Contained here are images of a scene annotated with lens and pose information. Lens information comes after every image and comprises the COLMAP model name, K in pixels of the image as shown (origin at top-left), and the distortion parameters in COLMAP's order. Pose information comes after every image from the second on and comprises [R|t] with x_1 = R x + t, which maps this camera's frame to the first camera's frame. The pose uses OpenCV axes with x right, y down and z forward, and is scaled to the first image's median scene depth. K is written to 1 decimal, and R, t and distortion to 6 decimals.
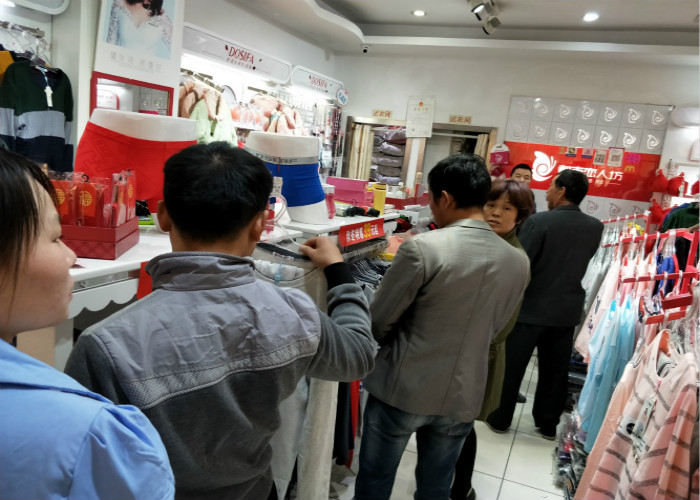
lens RADIAL K [[586.3, 0, 359.3], [0, 586.3, 226.4], [0, 0, 1]] dist [-0.004258, -0.012135]
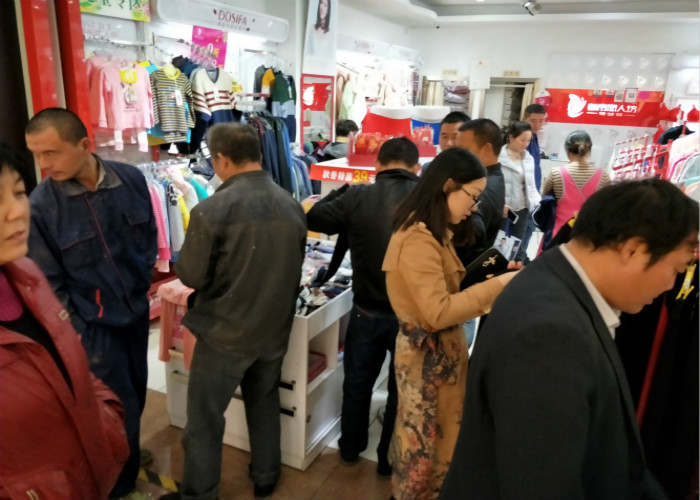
lens RADIAL K [[574.7, 0, 359.8], [0, 574.7, 221.3], [0, 0, 1]] dist [0.004130, -0.005668]
pose [[0.995993, -0.054415, -0.070975, -0.102695], [0.060711, 0.994108, 0.089795, 0.012844], [0.065671, -0.093745, 0.993428, -0.372527]]
